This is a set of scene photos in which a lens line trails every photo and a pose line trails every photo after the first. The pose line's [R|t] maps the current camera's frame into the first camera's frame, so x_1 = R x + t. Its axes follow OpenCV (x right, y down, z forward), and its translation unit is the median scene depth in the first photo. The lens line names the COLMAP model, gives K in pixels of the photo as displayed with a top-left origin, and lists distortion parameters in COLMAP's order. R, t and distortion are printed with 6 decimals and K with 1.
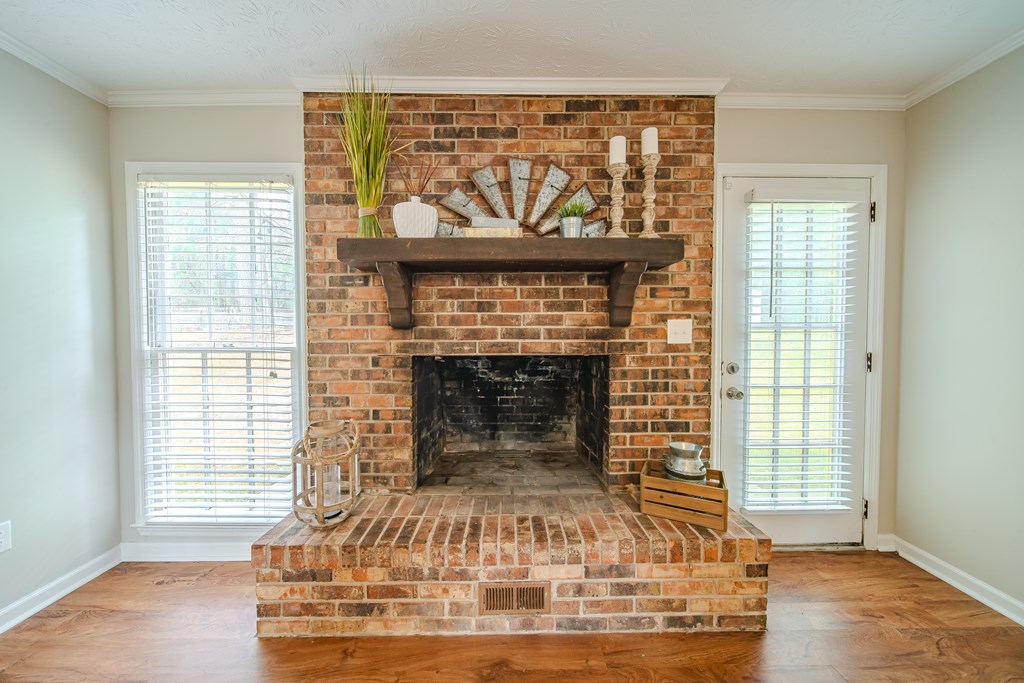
lens RADIAL K [[361.2, 0, 510.5], [0, 361.2, 334.3], [0, 0, 1]] dist [0.000040, -0.000479]
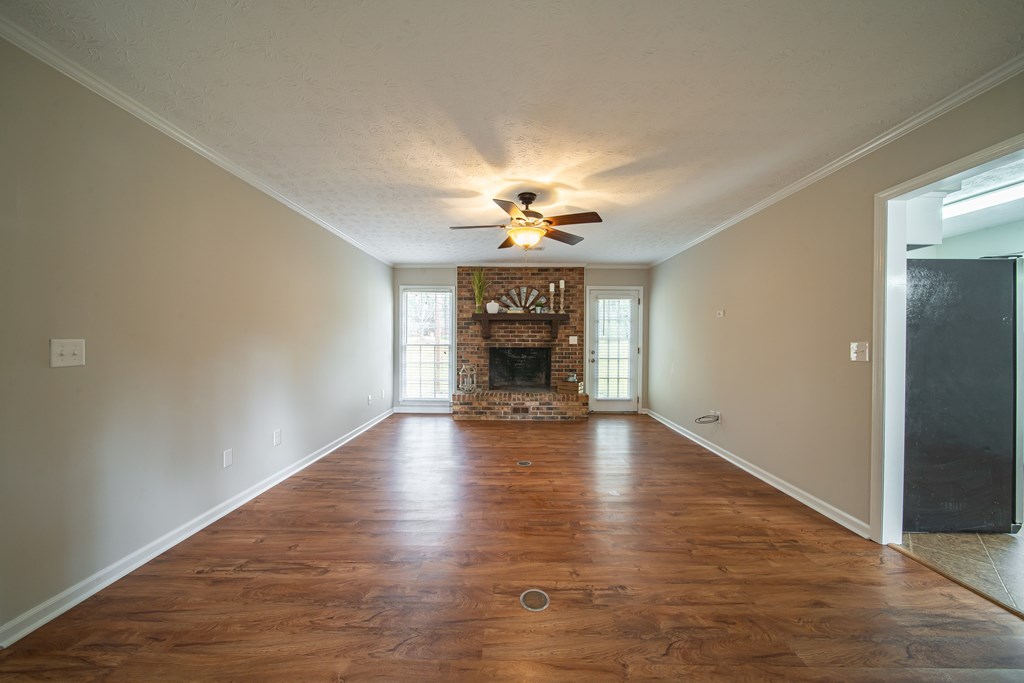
lens RADIAL K [[361.2, 0, 514.9], [0, 361.2, 341.1], [0, 0, 1]] dist [0.000040, -0.000479]
pose [[0.999691, 0.006525, -0.023983, 0.030061], [-0.006847, 0.999887, -0.013398, 0.047676], [0.023893, 0.013558, 0.999623, -2.217552]]
